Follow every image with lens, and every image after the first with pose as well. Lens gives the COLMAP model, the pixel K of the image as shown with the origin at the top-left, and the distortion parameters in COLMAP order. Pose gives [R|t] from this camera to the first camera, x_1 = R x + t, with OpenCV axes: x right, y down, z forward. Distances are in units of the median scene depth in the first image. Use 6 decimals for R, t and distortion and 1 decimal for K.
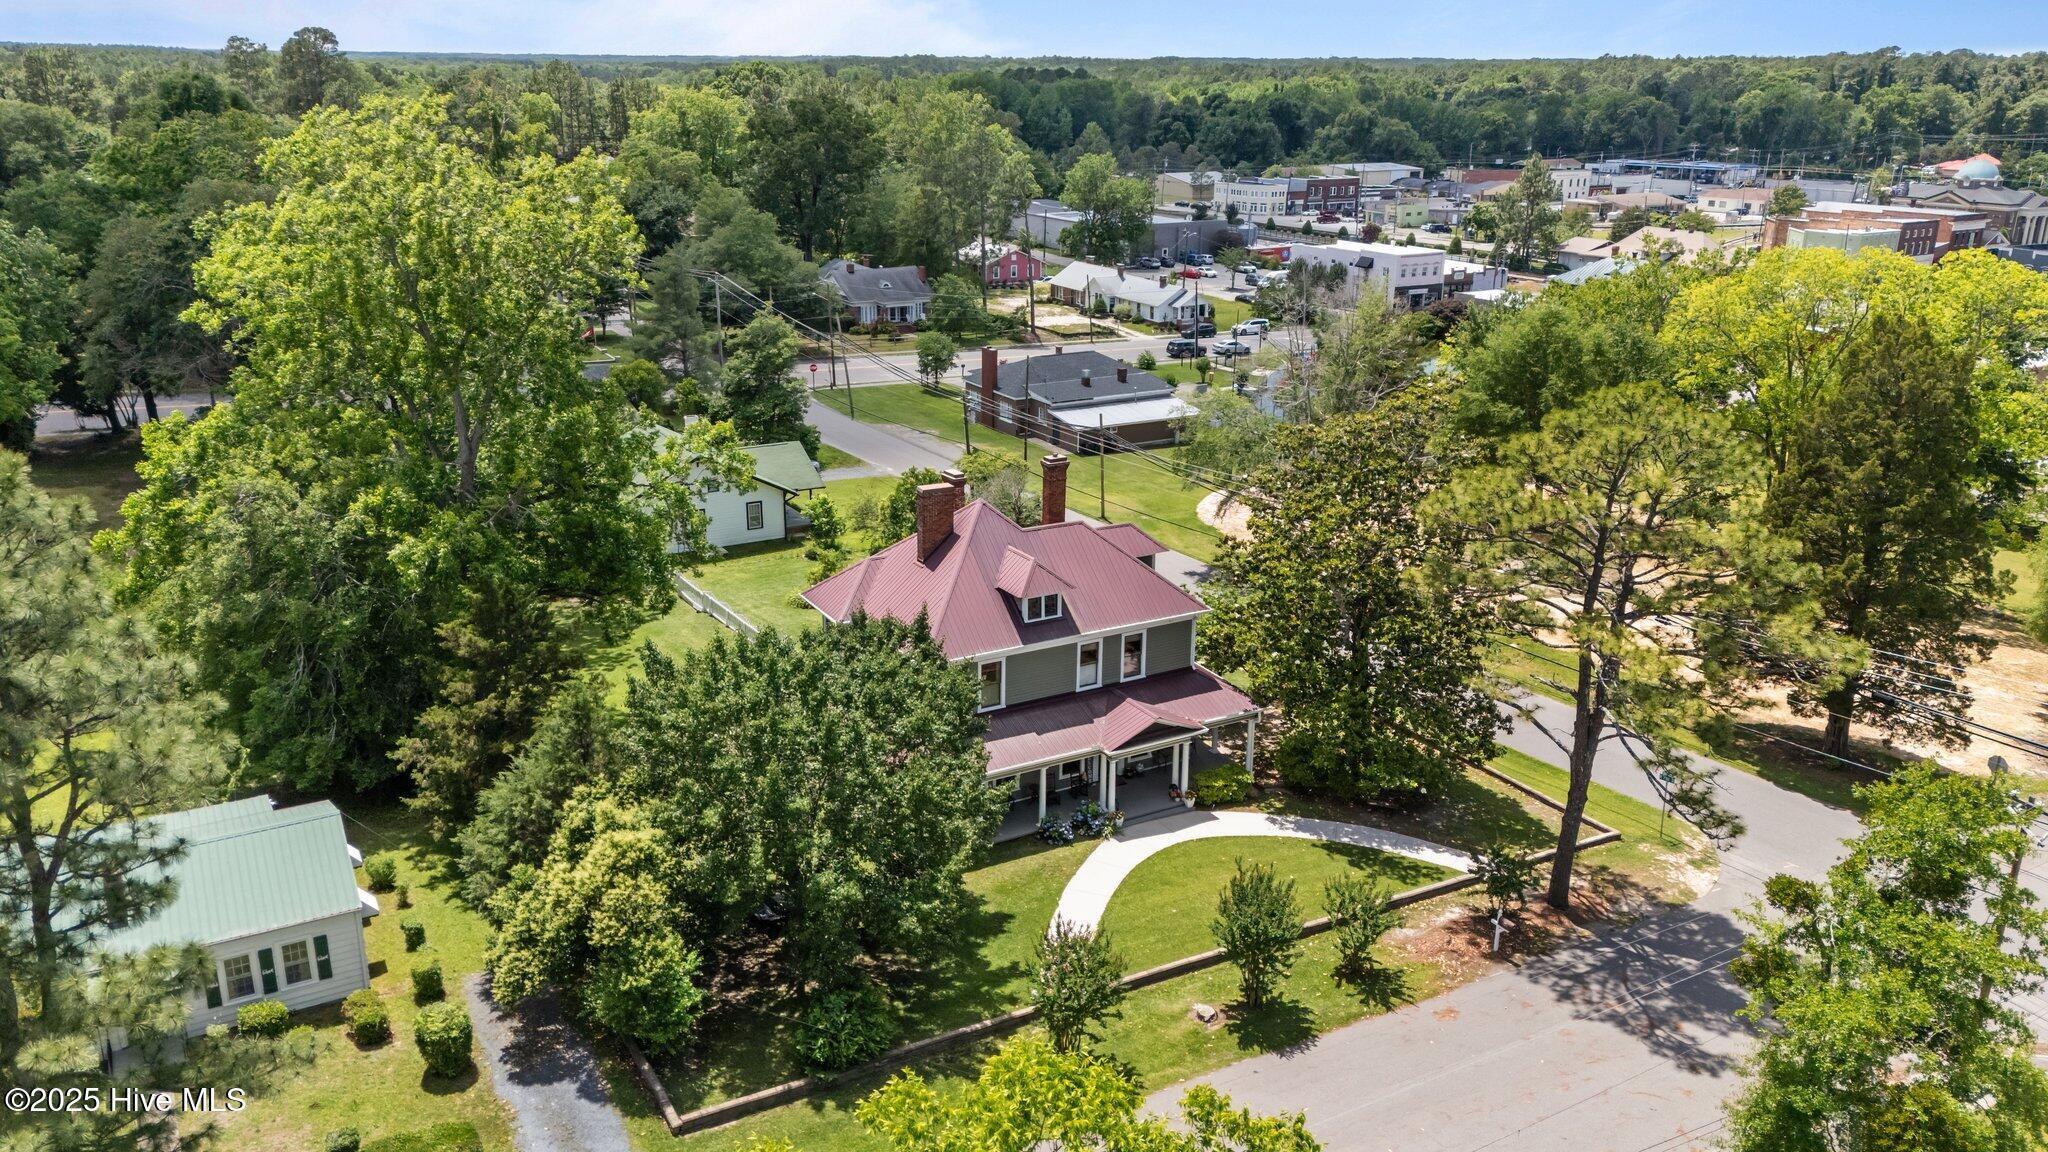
lens RADIAL K [[1495.1, 0, 1024.0], [0, 1495.1, 576.0], [0, 0, 1]] dist [0.025311, -0.001755]
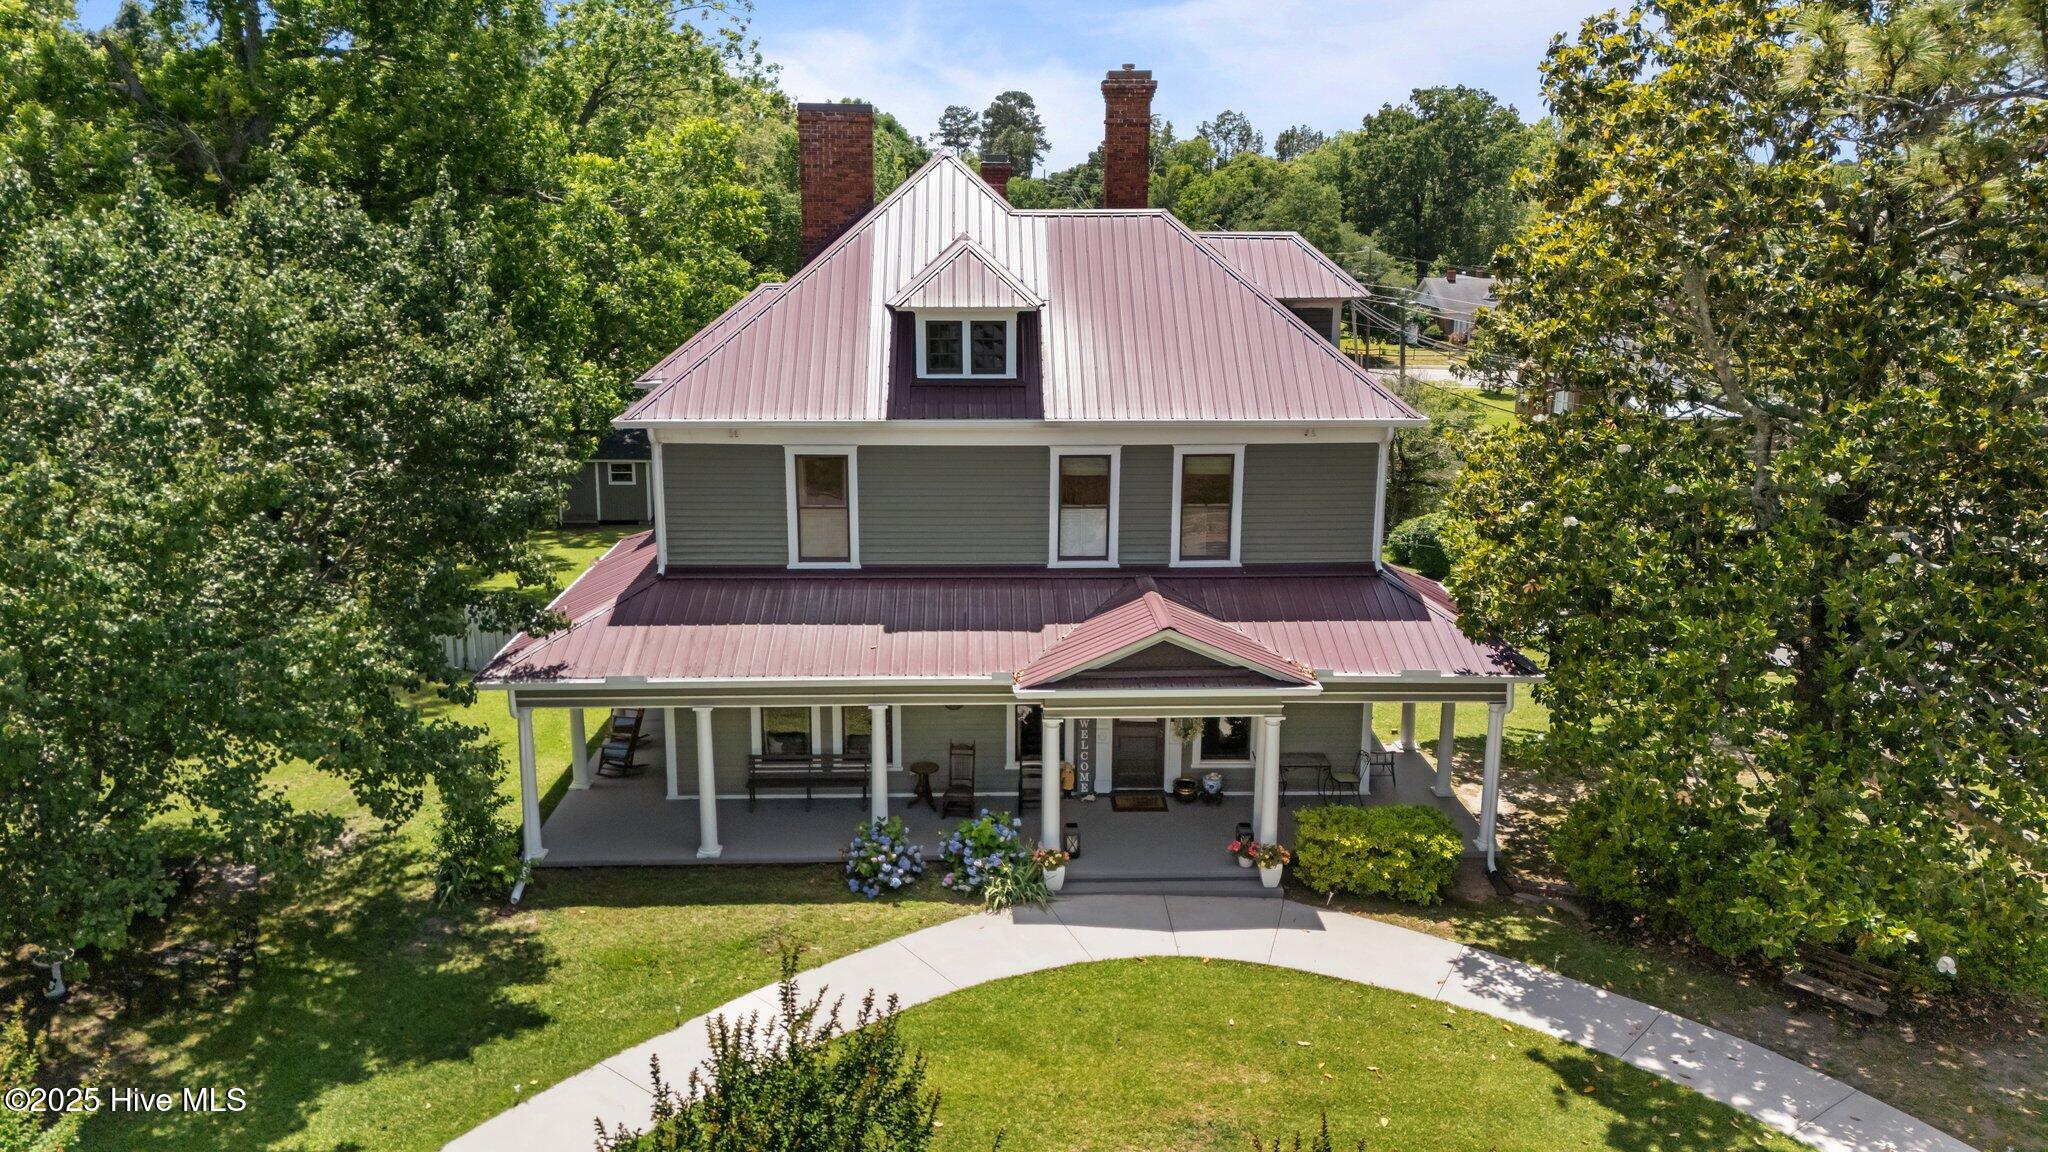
lens RADIAL K [[1495.1, 0, 1024.0], [0, 1495.1, 576.0], [0, 0, 1]] dist [0.025311, -0.001755]
pose [[0.879713, 0.096592, -0.465591, 0.229709], [-0.137727, 0.988938, -0.055064, 0.104143], [0.455122, 0.112565, 0.883285, 0.614285]]
